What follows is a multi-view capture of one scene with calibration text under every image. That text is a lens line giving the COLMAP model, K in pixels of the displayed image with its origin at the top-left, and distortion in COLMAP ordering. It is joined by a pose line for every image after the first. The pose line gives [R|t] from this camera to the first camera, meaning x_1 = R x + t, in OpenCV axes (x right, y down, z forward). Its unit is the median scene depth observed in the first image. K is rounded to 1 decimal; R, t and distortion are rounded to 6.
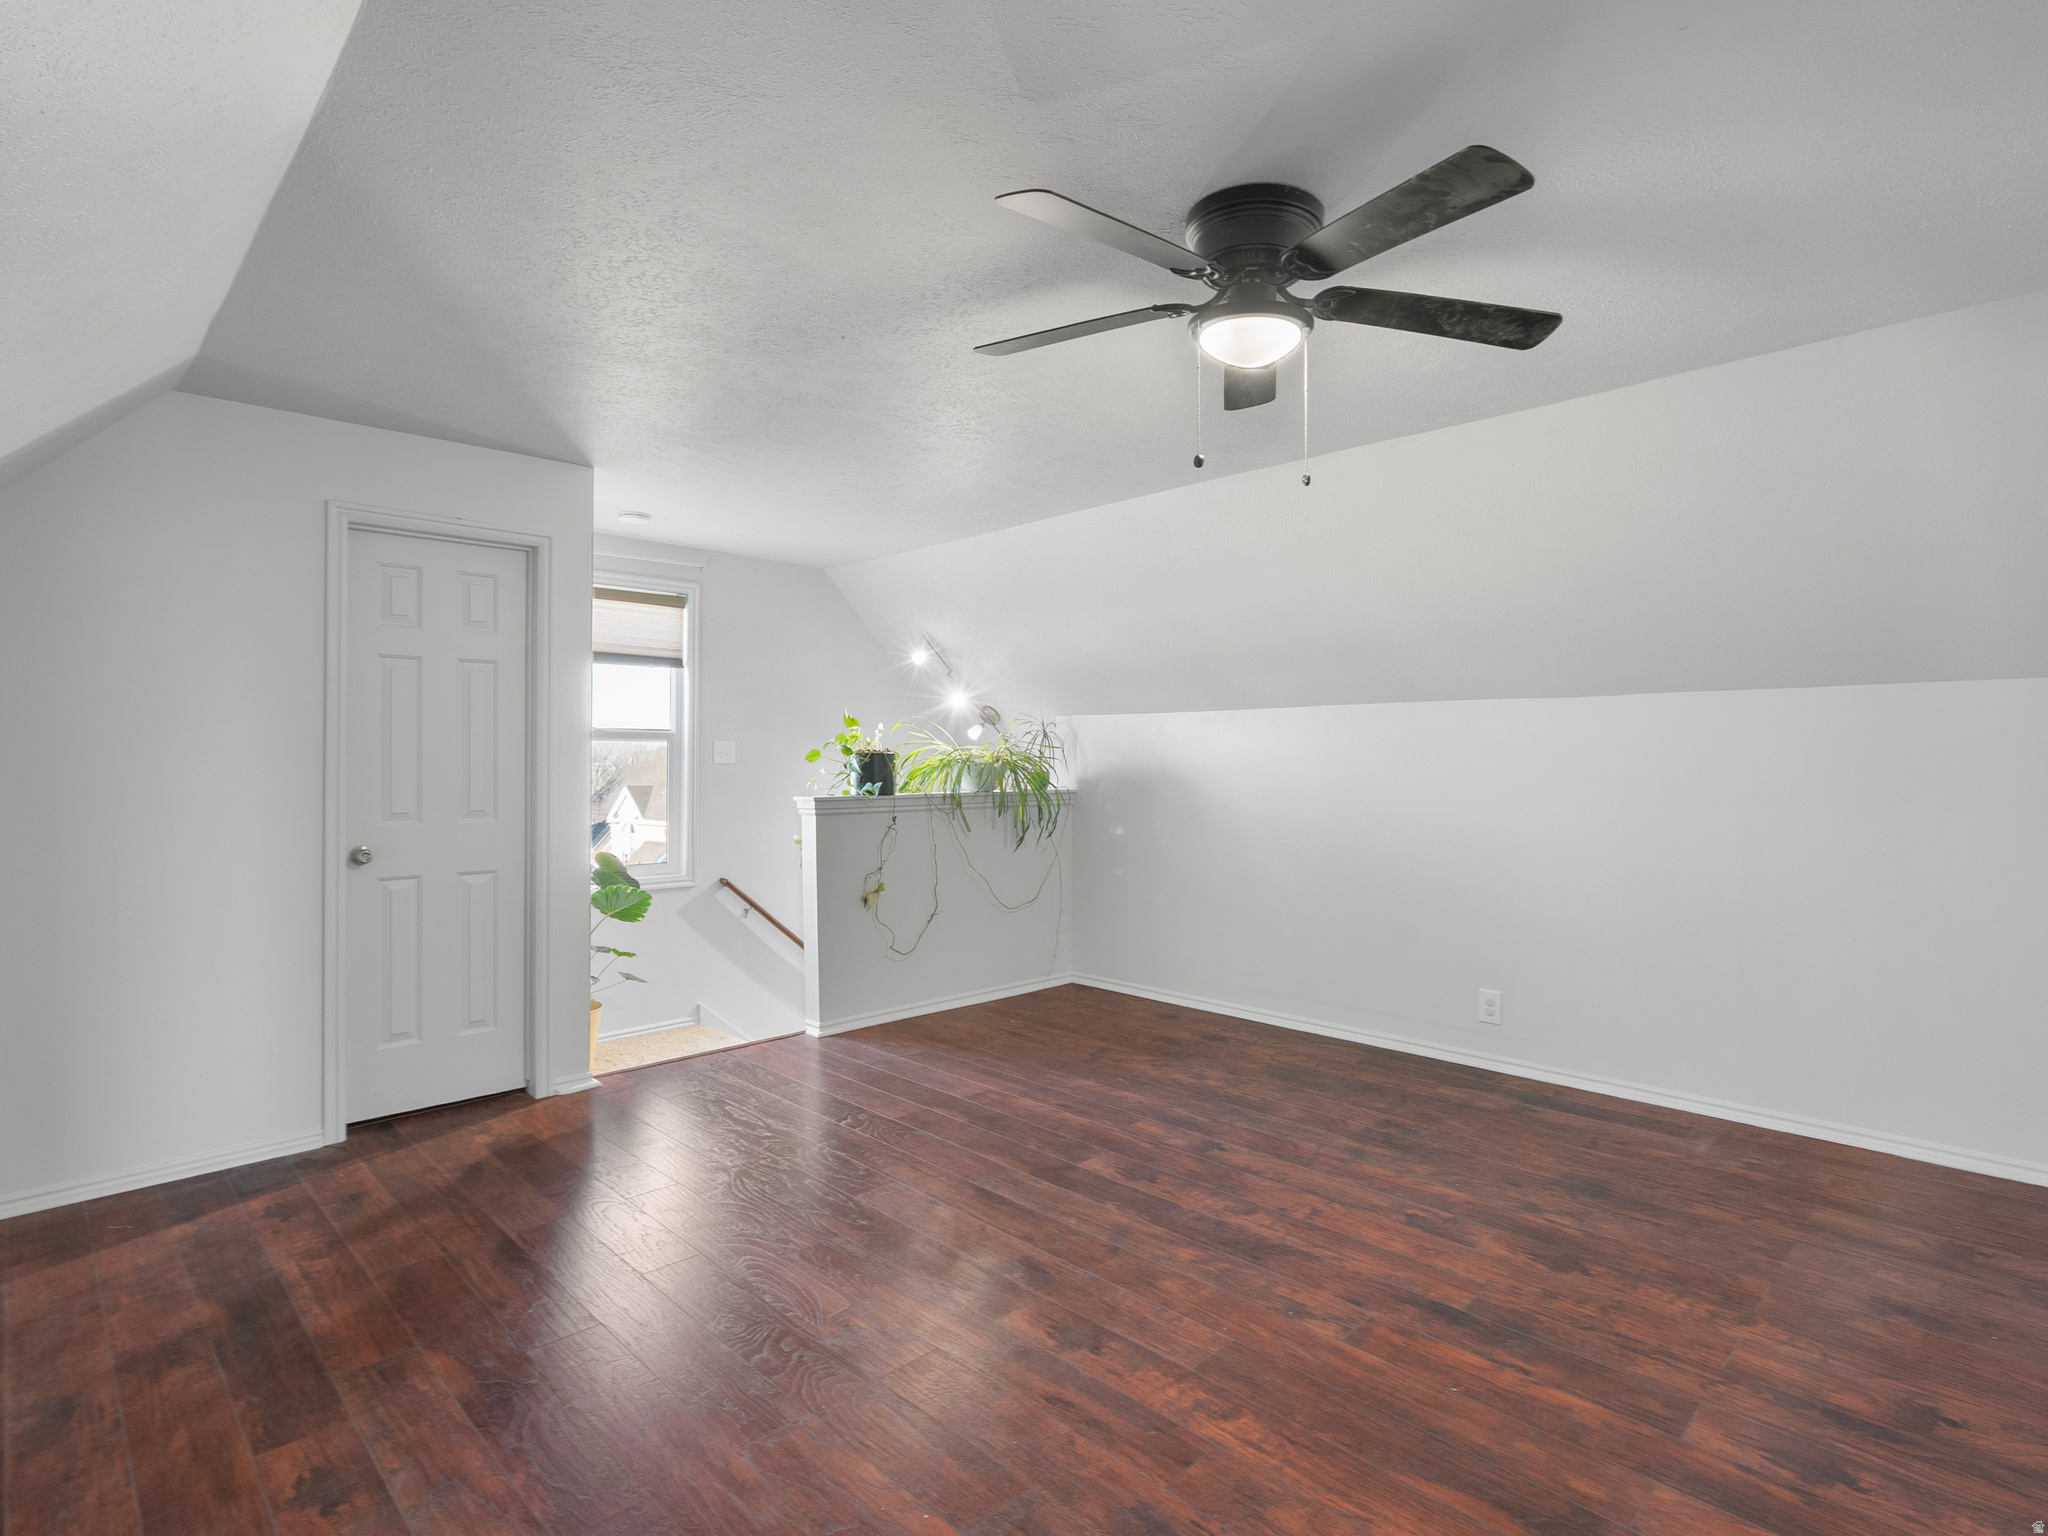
lens RADIAL K [[1042.8, 0, 1032.4], [0, 1042.8, 765.0], [0, 0, 1]] dist [-0.004285, 0.000163]
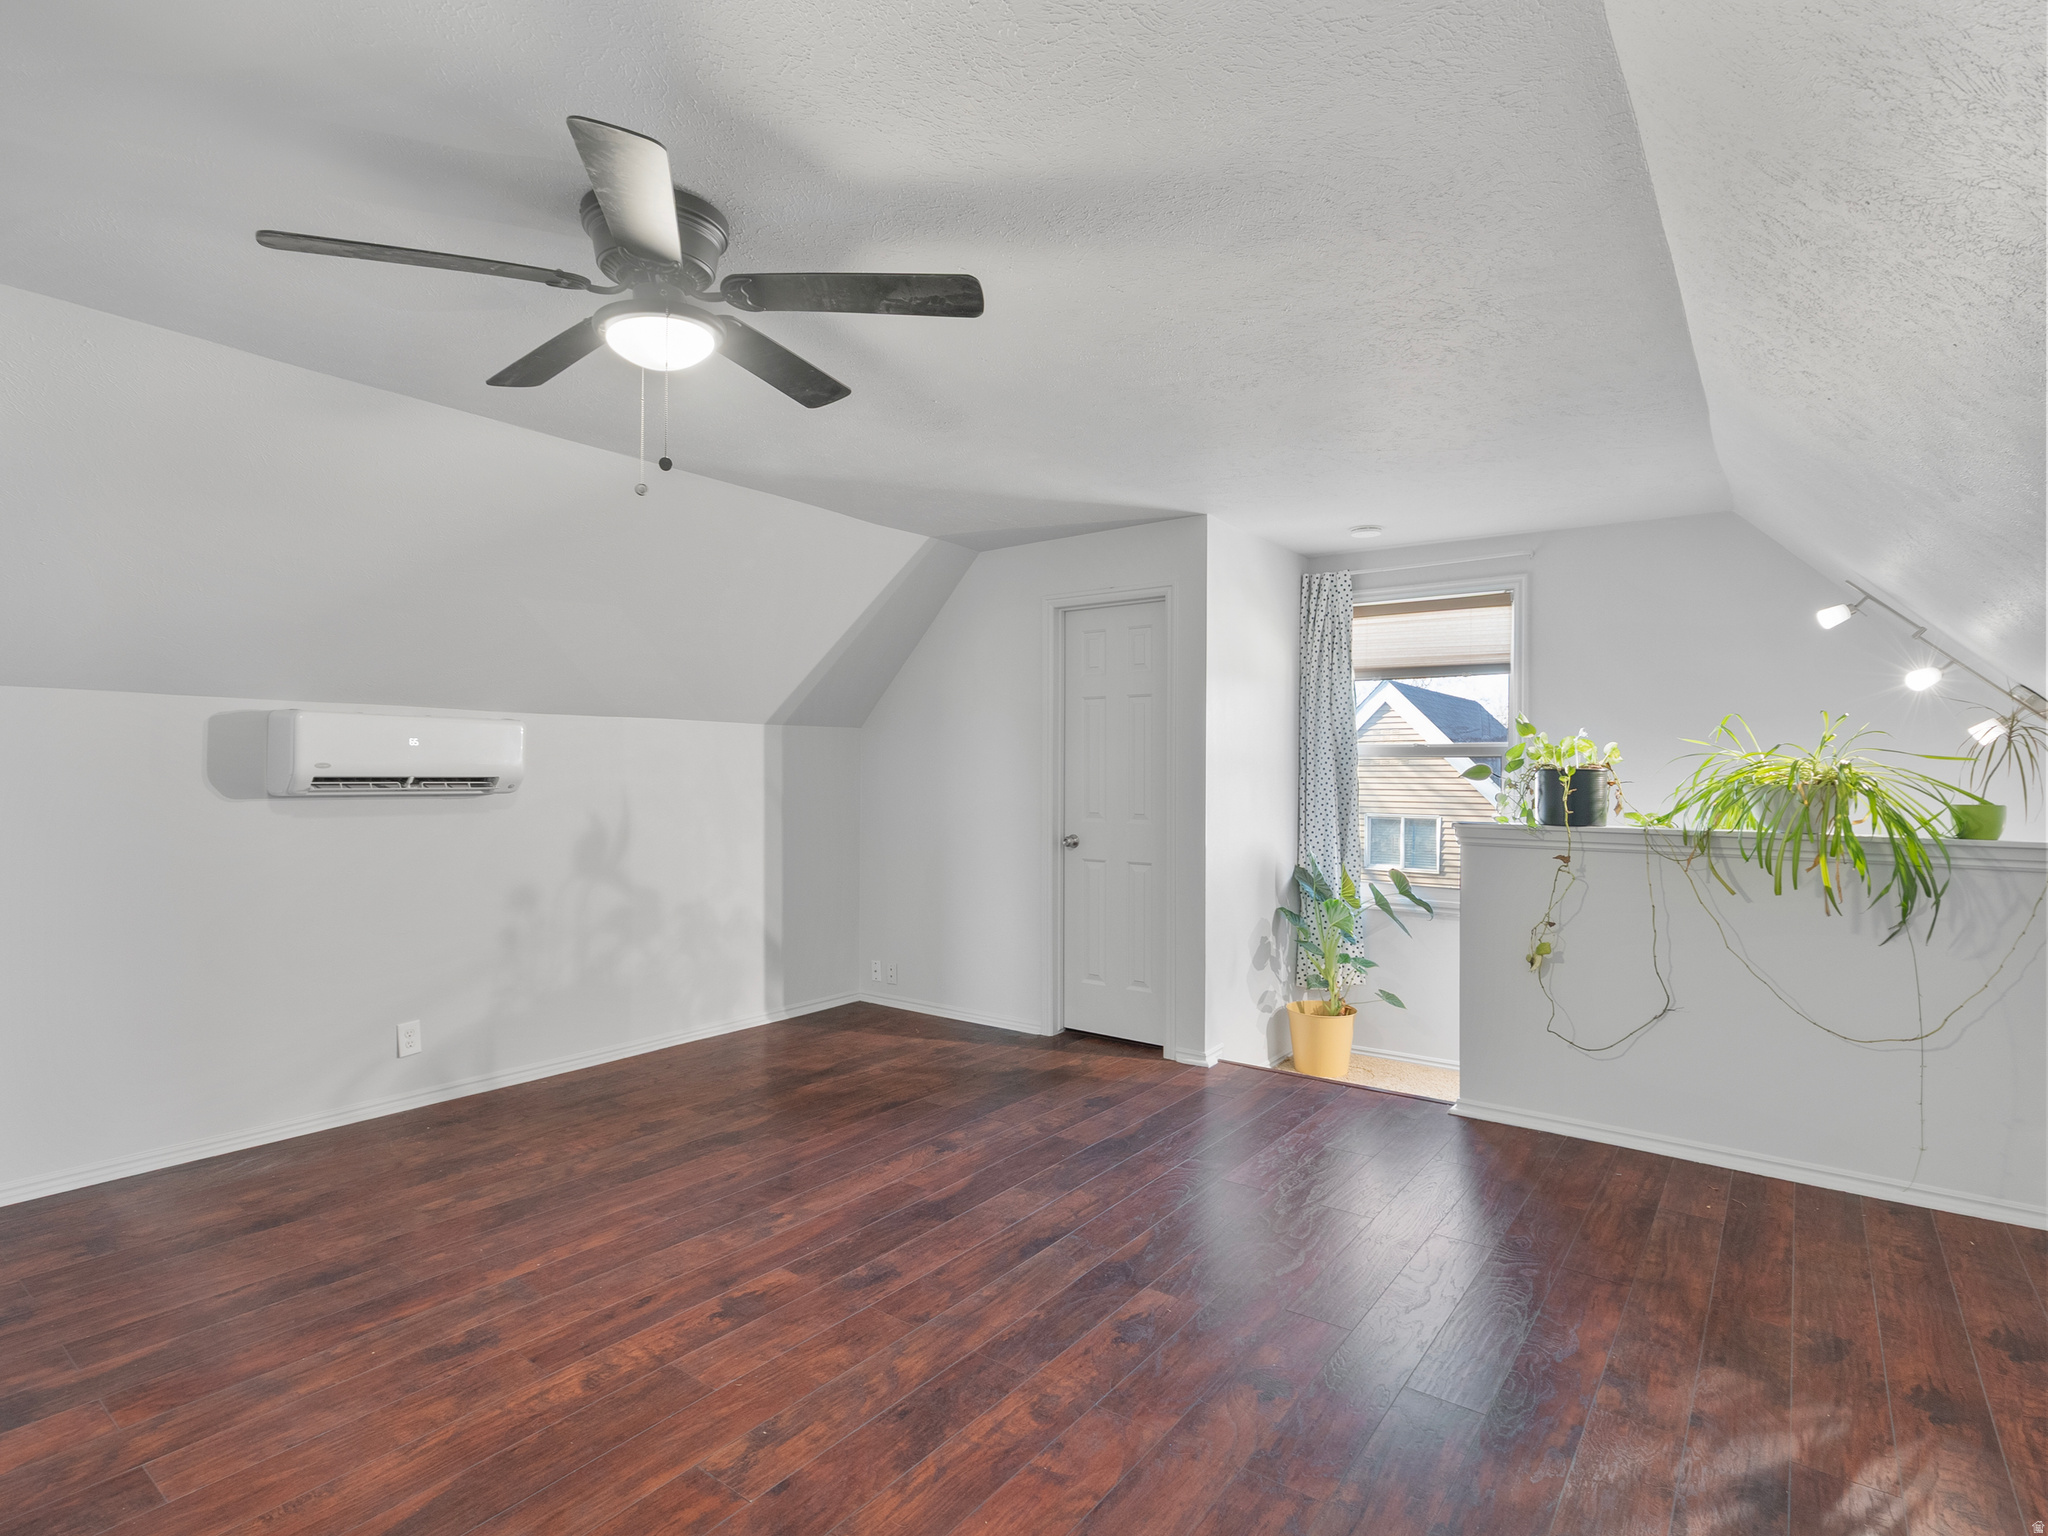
lens RADIAL K [[1042.8, 0, 1032.4], [0, 1042.8, 765.0], [0, 0, 1]] dist [-0.004285, 0.000163]
pose [[0.145851, -0.006516, -0.989285, 0.909325], [-0.011164, 0.999904, -0.008232, -0.005647], [0.989244, 0.012245, 0.145765, 0.886976]]
